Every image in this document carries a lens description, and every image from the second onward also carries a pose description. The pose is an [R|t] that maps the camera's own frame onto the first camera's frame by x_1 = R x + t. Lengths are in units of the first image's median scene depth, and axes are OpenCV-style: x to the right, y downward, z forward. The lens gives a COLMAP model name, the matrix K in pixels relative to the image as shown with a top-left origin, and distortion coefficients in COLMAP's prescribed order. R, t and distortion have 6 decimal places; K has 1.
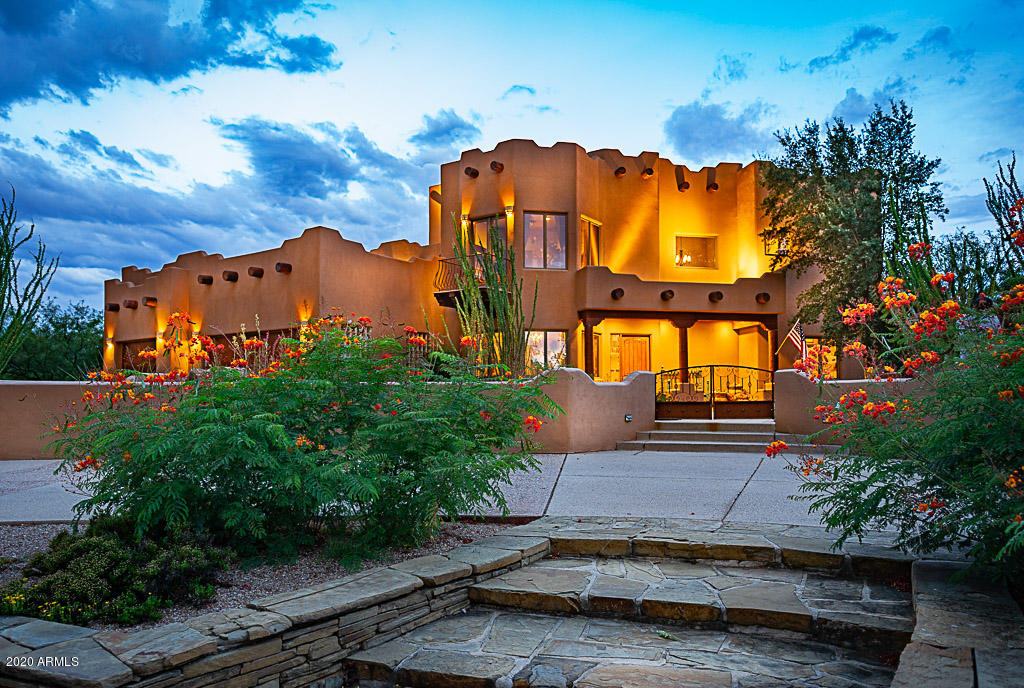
lens RADIAL K [[717.5, 0, 511.4], [0, 717.5, 385.4], [0, 0, 1]] dist [0.001207, 0.000926]
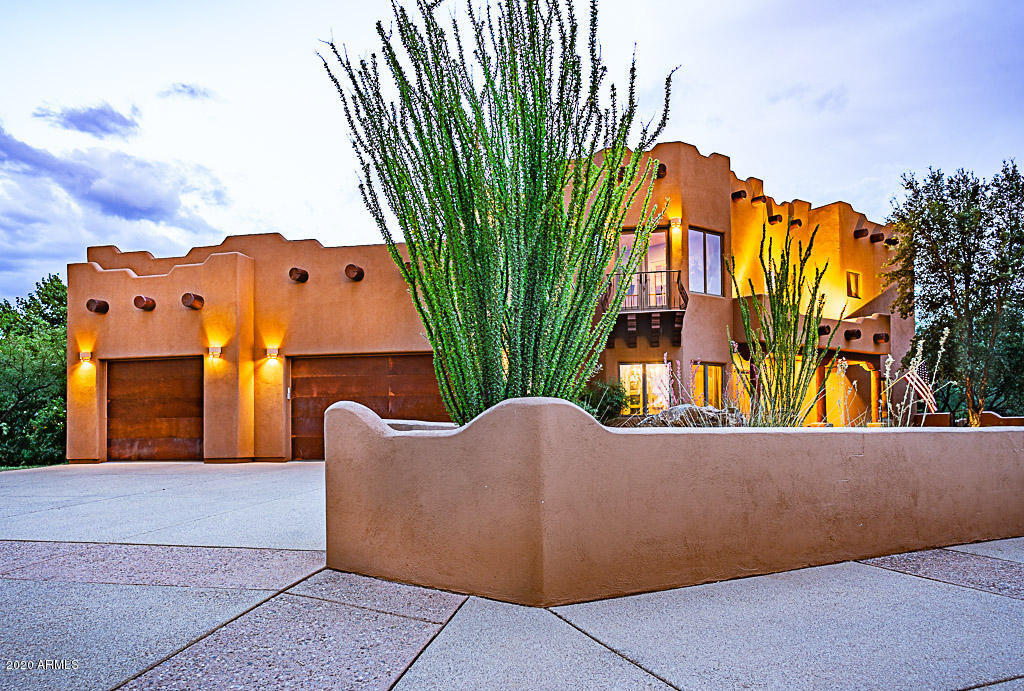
lens RADIAL K [[725.5, 0, 513.0], [0, 725.5, 417.4], [0, 0, 1]] dist [0.005863, -0.000276]
pose [[0.914812, 0.001919, 0.403876, -0.515241], [-0.000145, 0.999990, -0.004423, -0.005934], [-0.403880, 0.003987, 0.914803, 0.267374]]
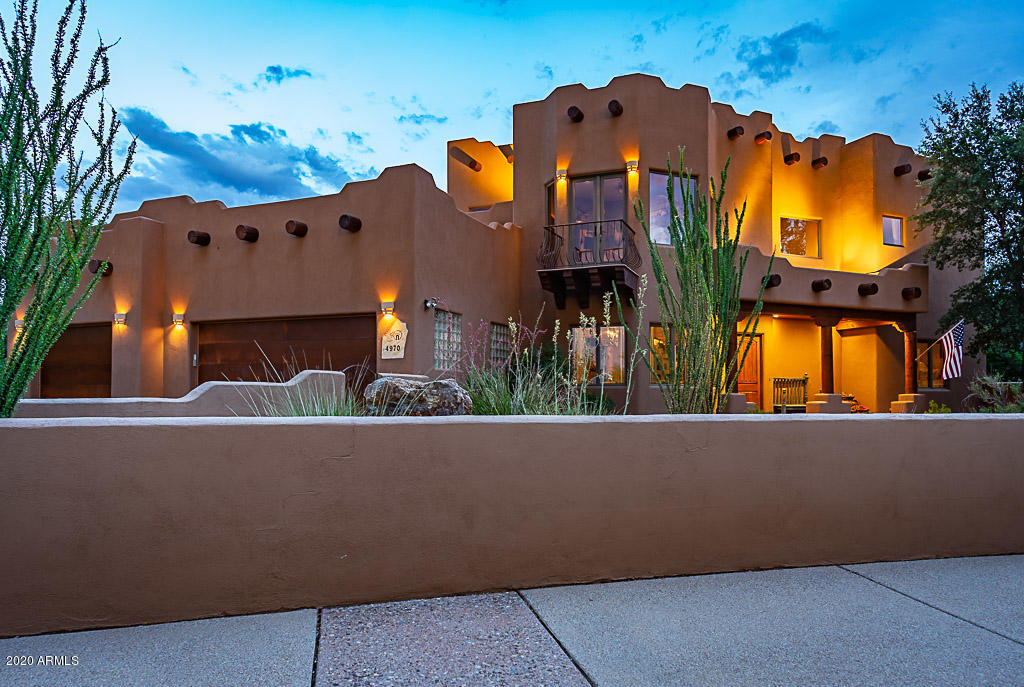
lens RADIAL K [[717.5, 0, 511.4], [0, 717.5, 384.9], [0, 0, 1]] dist [0.001207, 0.000926]
pose [[0.975261, 0.005576, 0.220987, -0.284988], [-0.006305, 0.999977, 0.002592, -0.012632], [-0.220967, -0.003921, 0.975273, 0.270569]]
